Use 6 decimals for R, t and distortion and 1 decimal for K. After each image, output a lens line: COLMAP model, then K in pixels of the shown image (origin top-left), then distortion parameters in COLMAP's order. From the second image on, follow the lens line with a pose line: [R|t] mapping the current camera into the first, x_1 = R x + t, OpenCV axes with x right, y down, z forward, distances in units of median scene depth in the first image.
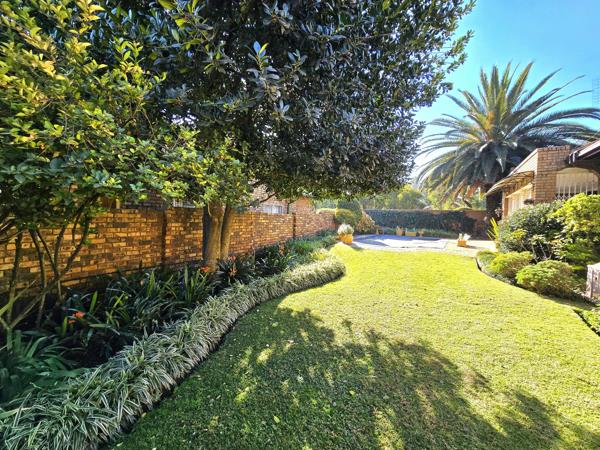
lens RADIAL K [[245.1, 0, 299.2], [0, 245.1, 222.6], [0, 0, 1]] dist [-0.001137, -0.000001]
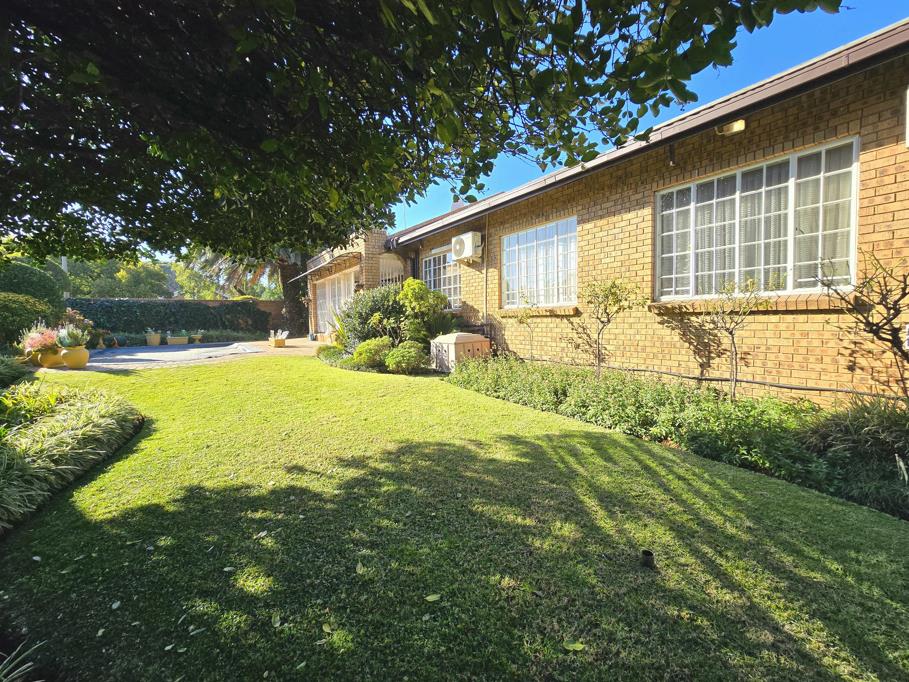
lens RADIAL K [[371.3, 0, 453.1], [0, 371.3, 339.9], [0, 0, 1]] dist [-0.001137, -0.000001]
pose [[0.386971, -0.088788, 0.917807, -0.234561], [0.051256, 0.995886, 0.074730, 0.032322], [-0.920666, 0.018125, 0.389930, 0.164521]]
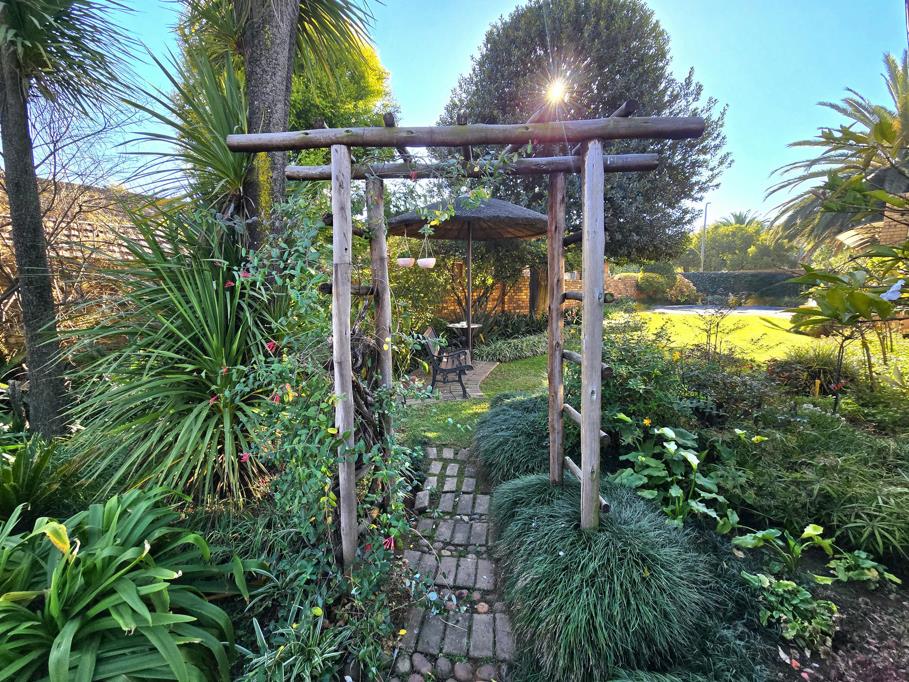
lens RADIAL K [[371.3, 0, 451.6], [0, 371.3, 337.0], [0, 0, 1]] dist [-0.001137, -0.000001]
pose [[0.944566, 0.016110, -0.327926, -0.089410], [0.016714, 0.995141, 0.097033, 0.061822], [0.327896, -0.097135, 0.939707, -0.970321]]
